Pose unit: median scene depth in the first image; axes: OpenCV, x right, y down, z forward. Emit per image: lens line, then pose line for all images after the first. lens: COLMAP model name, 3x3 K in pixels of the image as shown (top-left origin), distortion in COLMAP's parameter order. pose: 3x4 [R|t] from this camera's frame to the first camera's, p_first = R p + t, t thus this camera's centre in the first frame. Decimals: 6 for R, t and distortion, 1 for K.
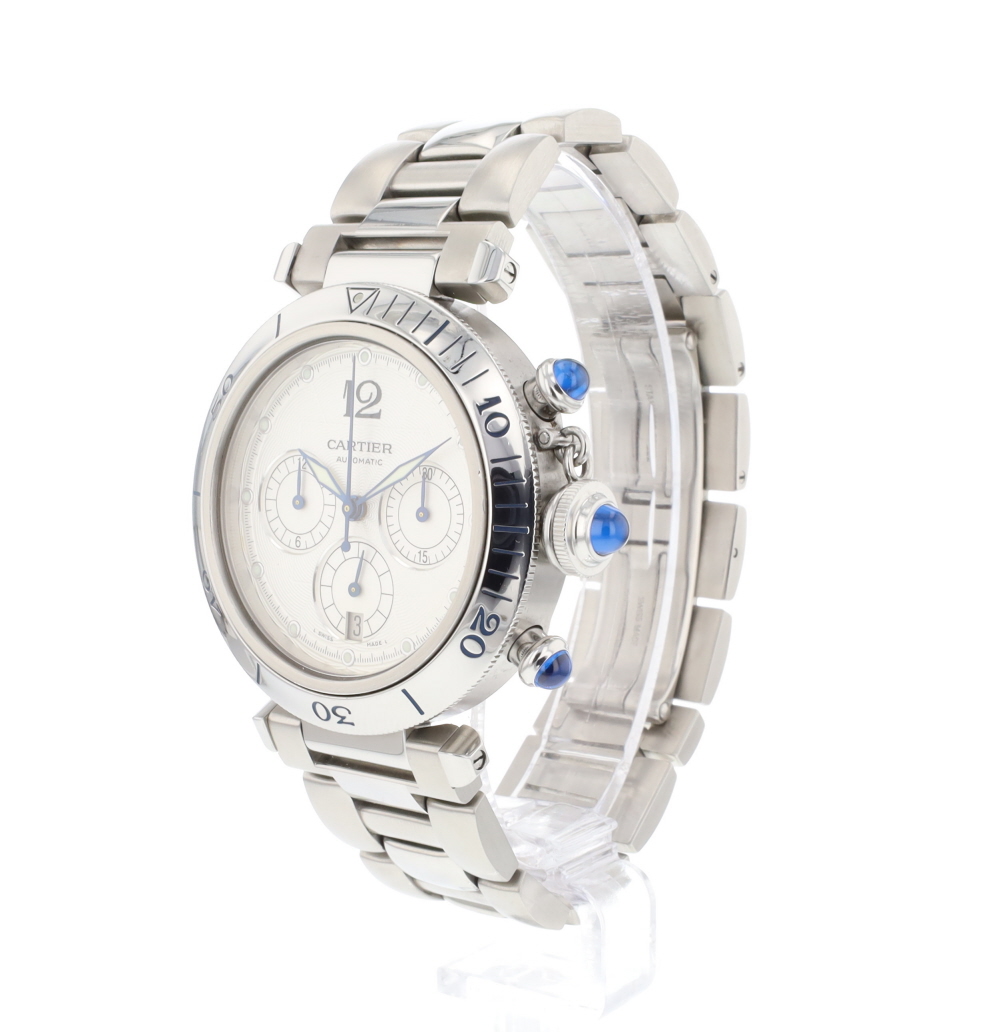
lens RADIAL K [[2108.2, 0, 499.9], [0, 2108.2, 522.0], [0, 0, 1]] dist [-0.121665, 0.000000]
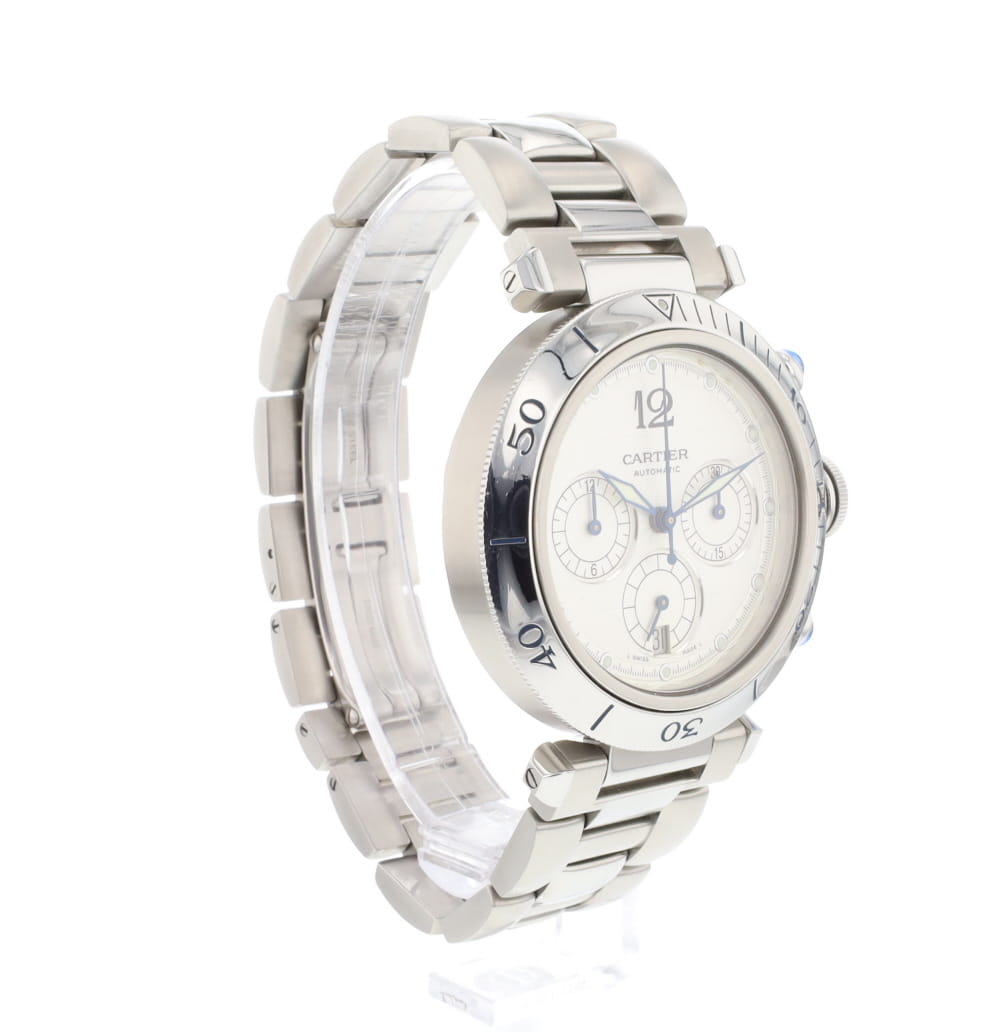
lens RADIAL K [[2108.2, 0, 501.0], [0, 2108.2, 518.1], [0, 0, 1]] dist [-0.121665, 0.000000]
pose [[0.264976, -0.146843, 0.953008, -1.022567], [0.125377, 0.985193, 0.116942, -0.131325], [-0.956069, 0.088499, 0.279463, 0.799724]]
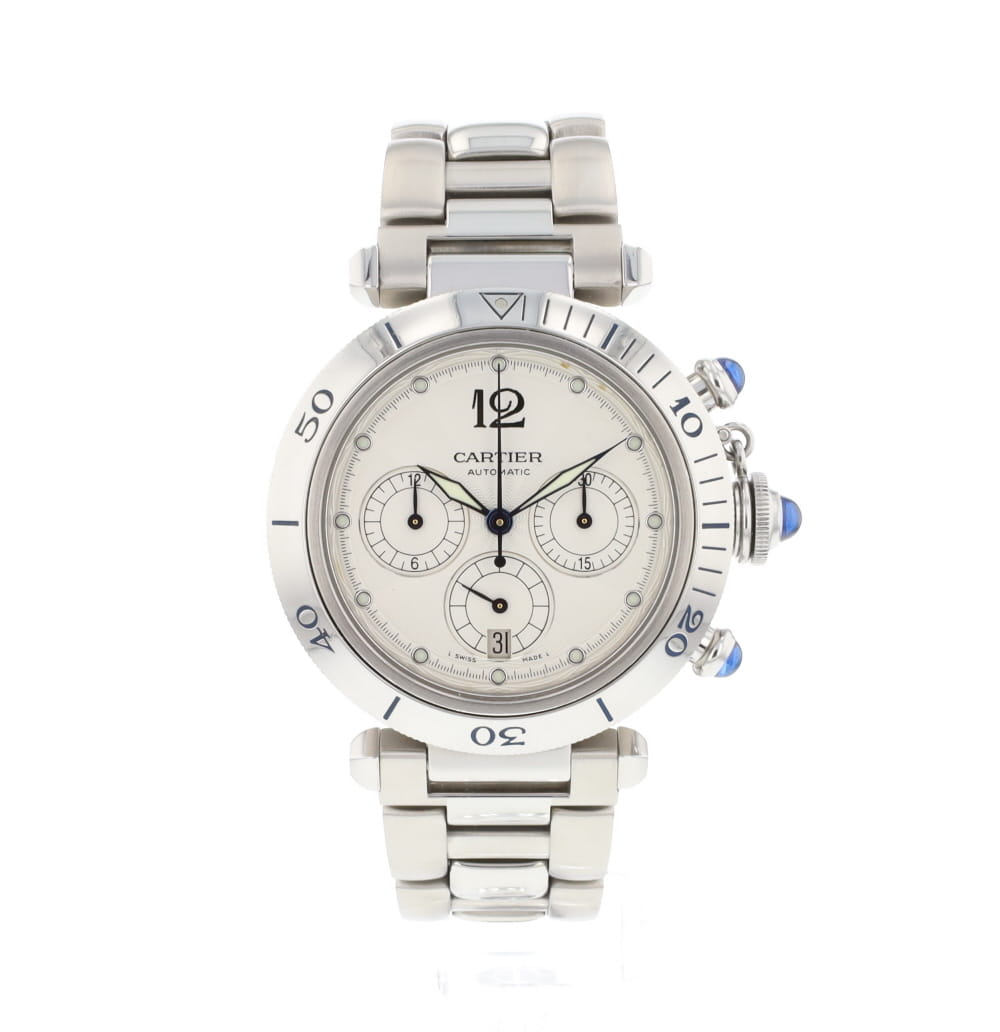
lens RADIAL K [[2108.2, 0, 498.3], [0, 2108.2, 507.4], [0, 0, 1]] dist [-0.121665, 0.000000]
pose [[0.797855, -0.087719, 0.596433, -0.645814], [0.082813, 0.995926, 0.035694, -0.047576], [-0.597134, 0.020914, 0.801869, 0.226467]]
